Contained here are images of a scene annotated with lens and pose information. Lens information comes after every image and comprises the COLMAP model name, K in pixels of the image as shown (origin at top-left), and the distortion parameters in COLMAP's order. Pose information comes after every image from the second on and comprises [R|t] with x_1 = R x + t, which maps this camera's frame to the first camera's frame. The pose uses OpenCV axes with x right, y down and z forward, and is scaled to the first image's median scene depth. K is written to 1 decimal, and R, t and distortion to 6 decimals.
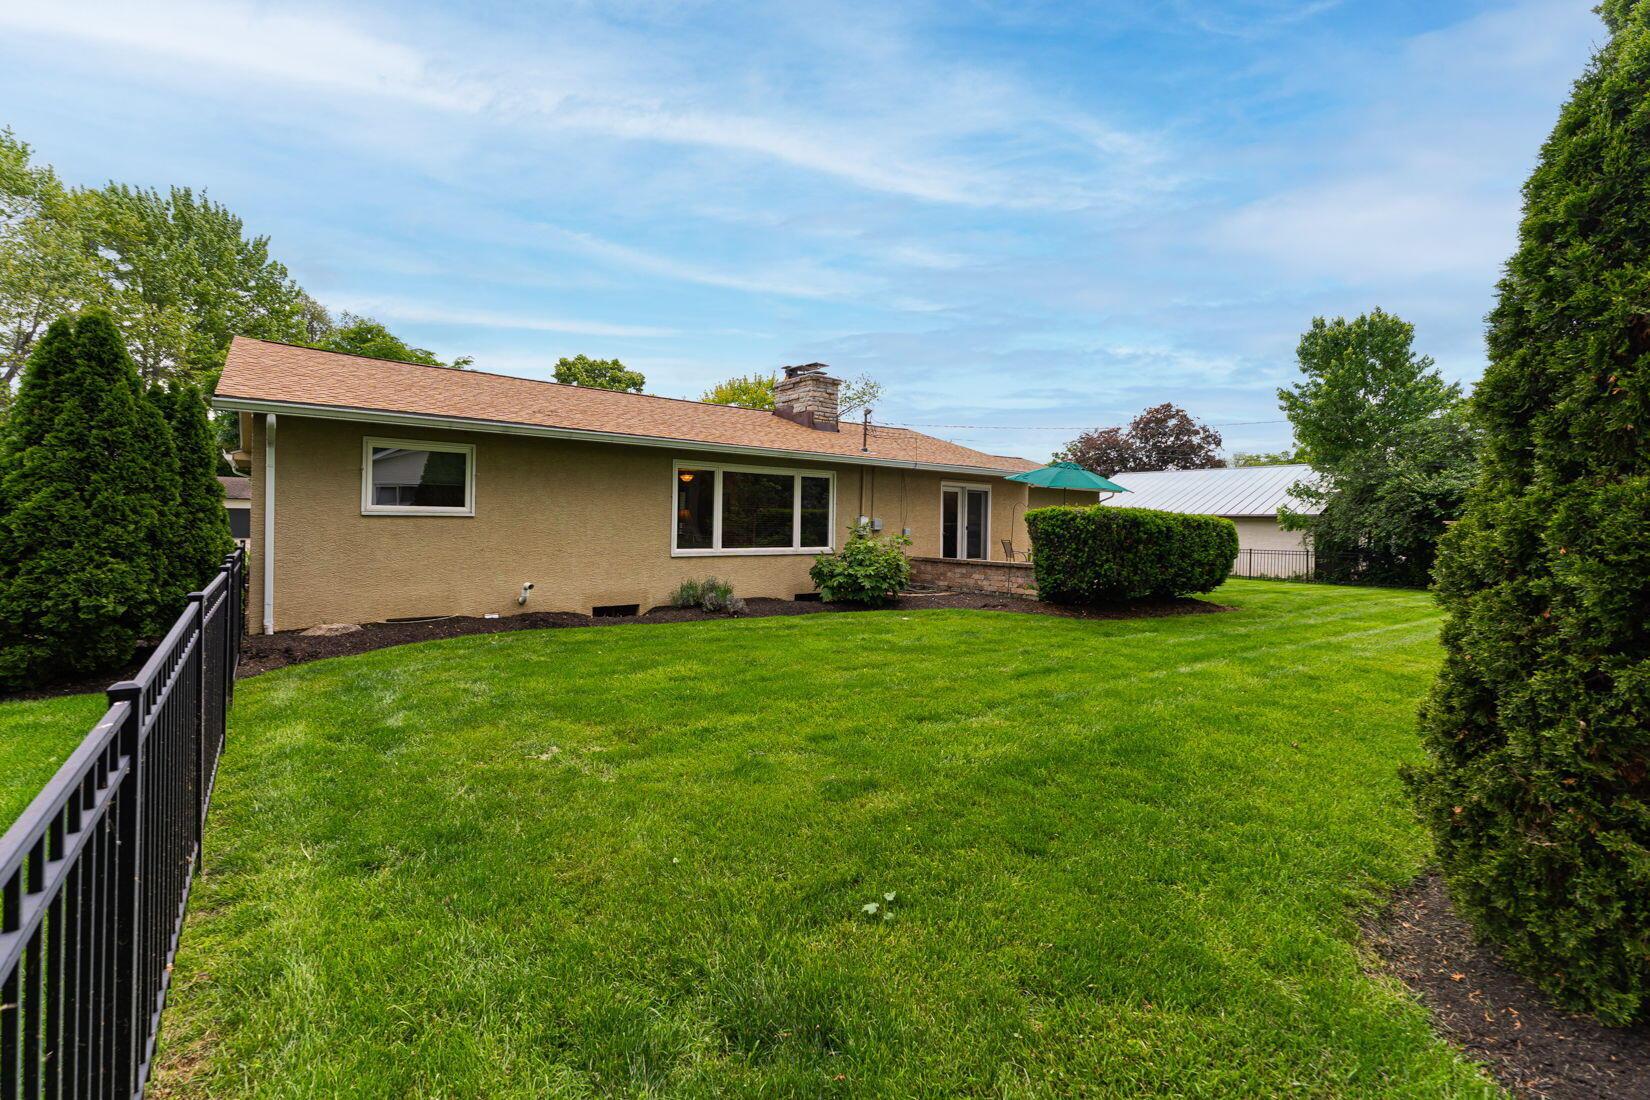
lens RADIAL K [[722.0, 0, 799.1], [0, 722.0, 515.2], [0, 0, 1]] dist [0.001858, -0.000060]
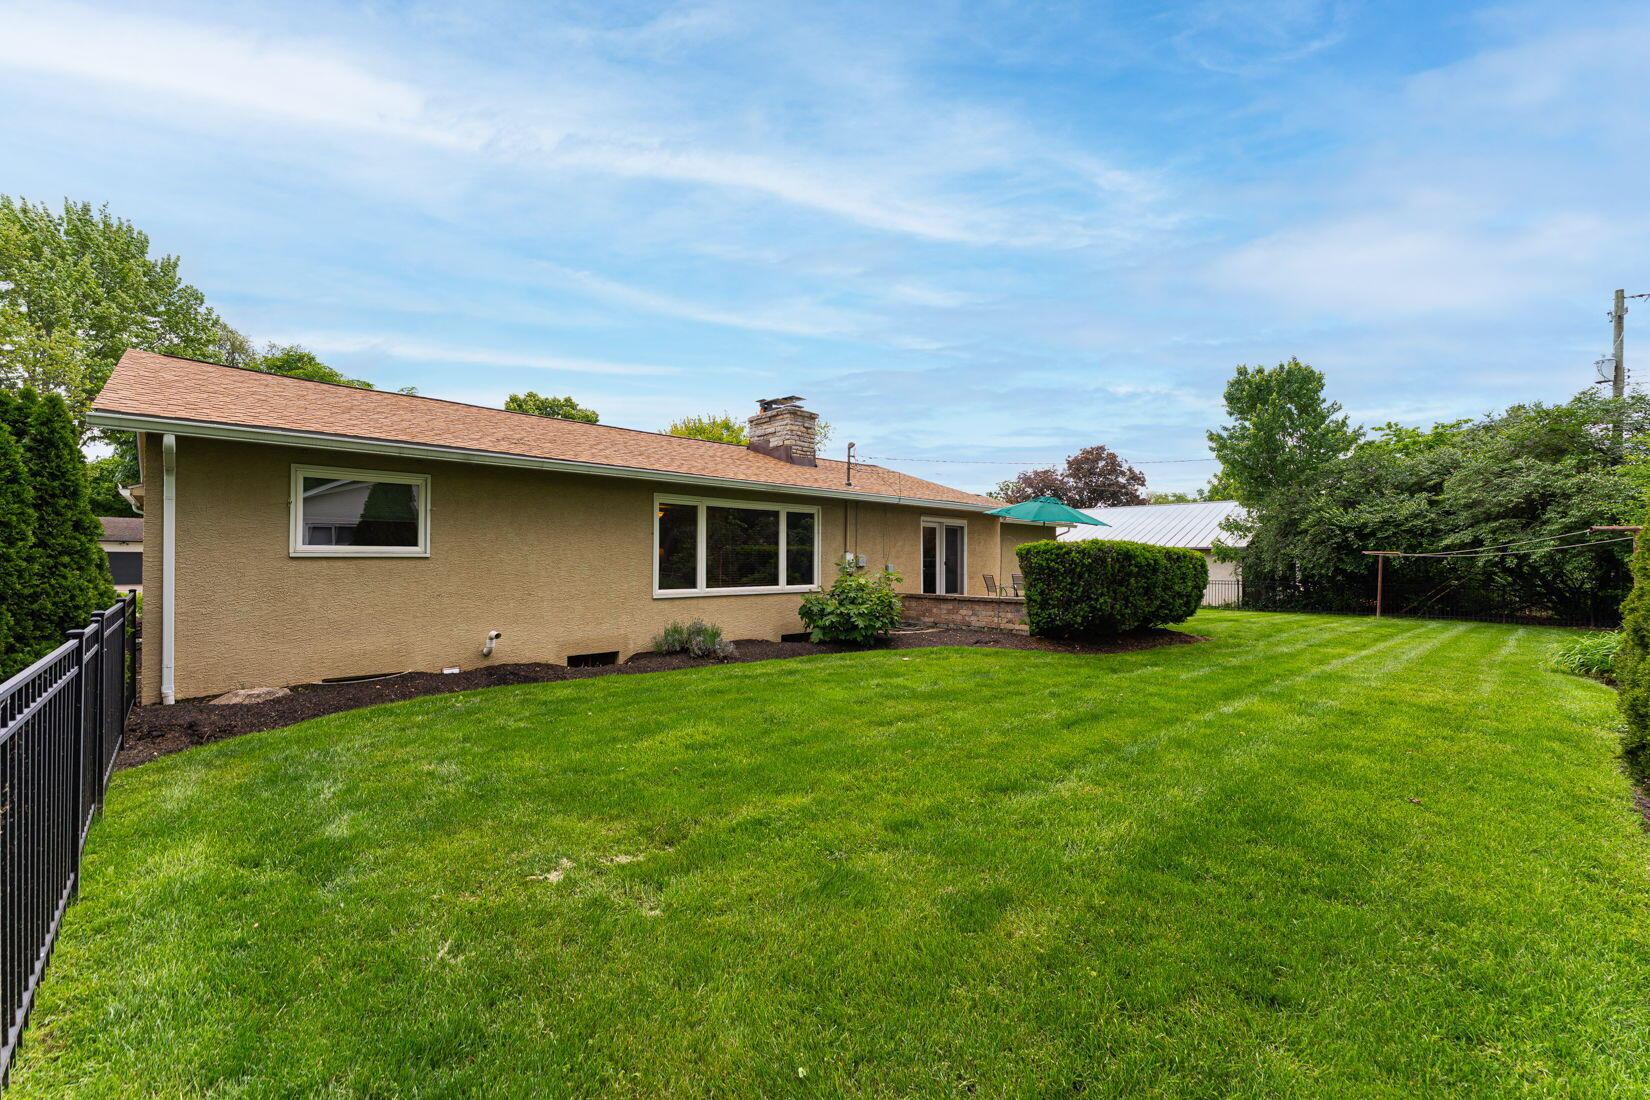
lens RADIAL K [[688.5, 0, 825.0], [0, 688.5, 550.0], [0, 0, 1]] dist [-0.000403, 0.000136]
pose [[0.993443, -0.010301, 0.113866, -0.051067], [0.010717, 0.999938, -0.003045, 0.000500], [-0.113827, 0.004245, 0.993491, 0.087402]]
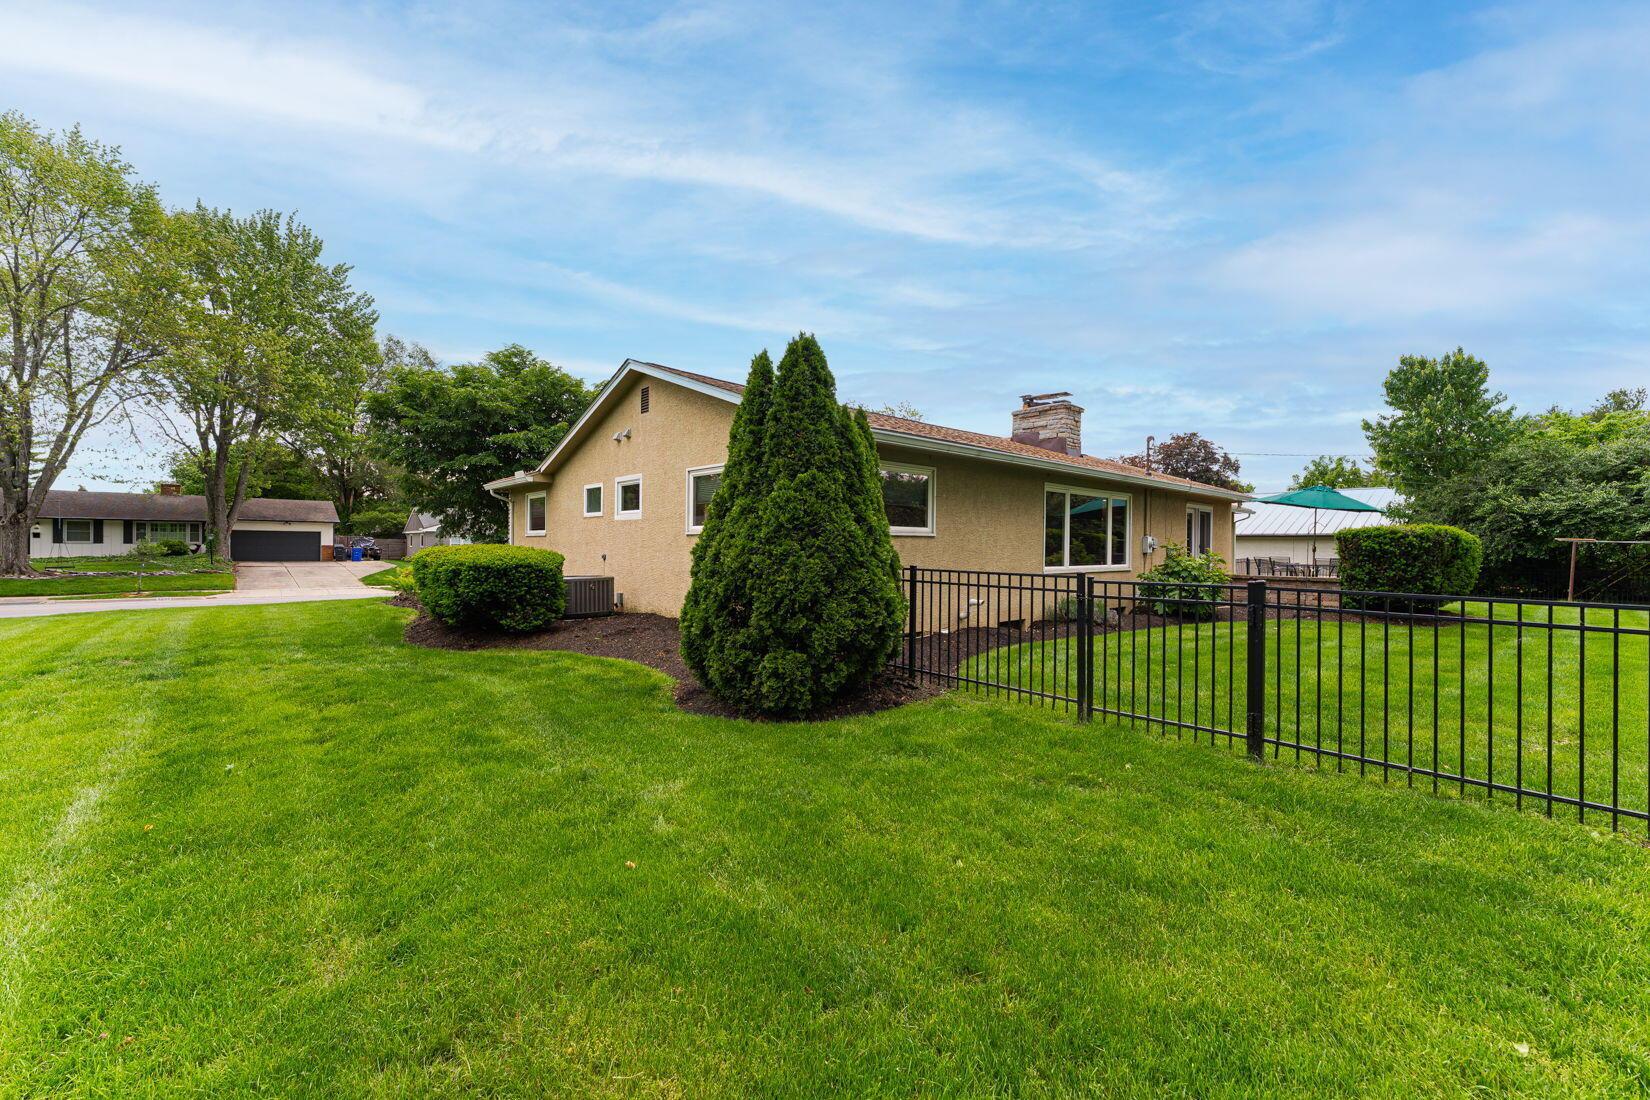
lens RADIAL K [[667.6, 0, 820.8], [0, 667.6, 564.0], [0, 0, 1]] dist [-0.000590, -0.000783]
pose [[0.997660, -0.007517, 0.067958, -0.499660], [0.004727, 0.999143, 0.041113, 0.000448], [-0.068209, -0.040695, 0.996841, 0.040327]]
